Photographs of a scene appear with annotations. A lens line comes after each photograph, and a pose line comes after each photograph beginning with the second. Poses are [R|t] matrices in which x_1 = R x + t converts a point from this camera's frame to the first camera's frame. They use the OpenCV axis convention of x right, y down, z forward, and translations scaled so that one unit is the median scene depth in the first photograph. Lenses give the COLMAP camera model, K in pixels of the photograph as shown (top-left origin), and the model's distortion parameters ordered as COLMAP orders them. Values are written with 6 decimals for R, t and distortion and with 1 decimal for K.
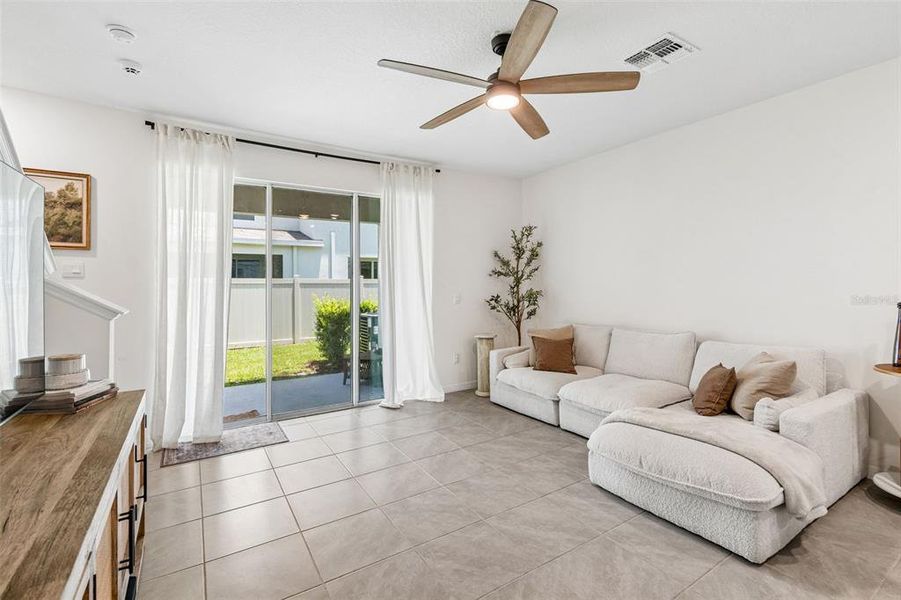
lens RADIAL K [[399.8, 0, 447.6], [0, 399.8, 279.8], [0, 0, 1]] dist [0.005844, -0.002812]
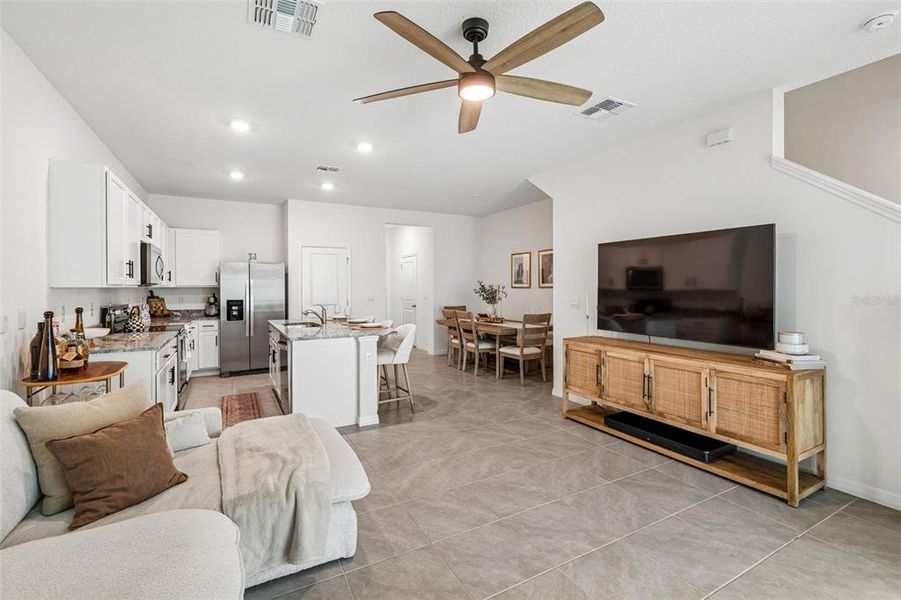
lens RADIAL K [[399.8, 0, 448.1], [0, 399.8, 287.1], [0, 0, 1]] dist [0.005844, -0.002812]
pose [[-0.997510, 0.010119, 0.069798, 0.073796], [0.009691, 0.999932, -0.006469, 0.008201], [-0.069859, -0.005776, -0.997540, 1.010116]]
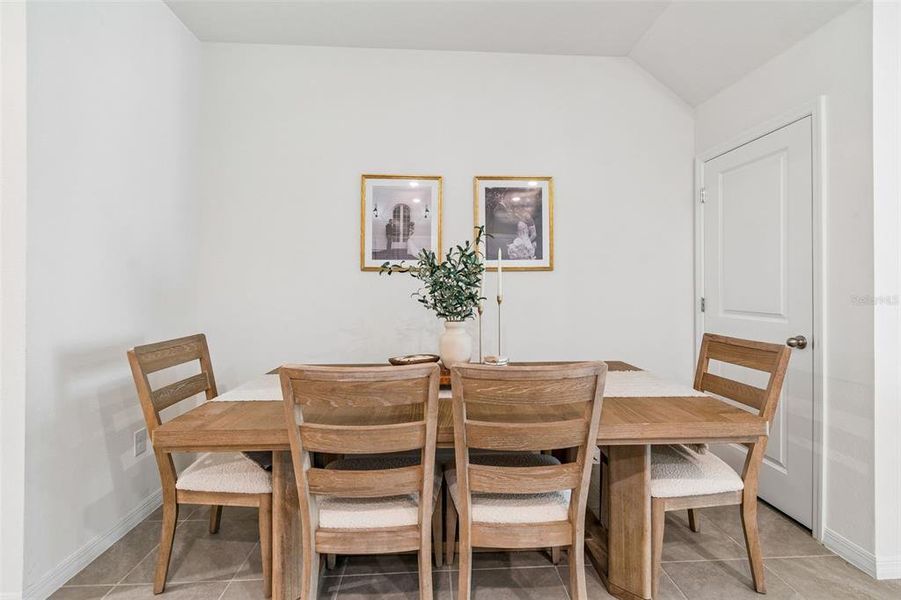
lens RADIAL K [[399.8, 0, 455.1], [0, 399.8, 285.9], [0, 0, 1]] dist [0.005844, -0.002812]
pose [[-0.485548, 0.004625, -0.874198, 0.373556], [0.010815, 0.999941, -0.000717, 0.028132], [0.874143, -0.009802, -0.485569, -0.252904]]
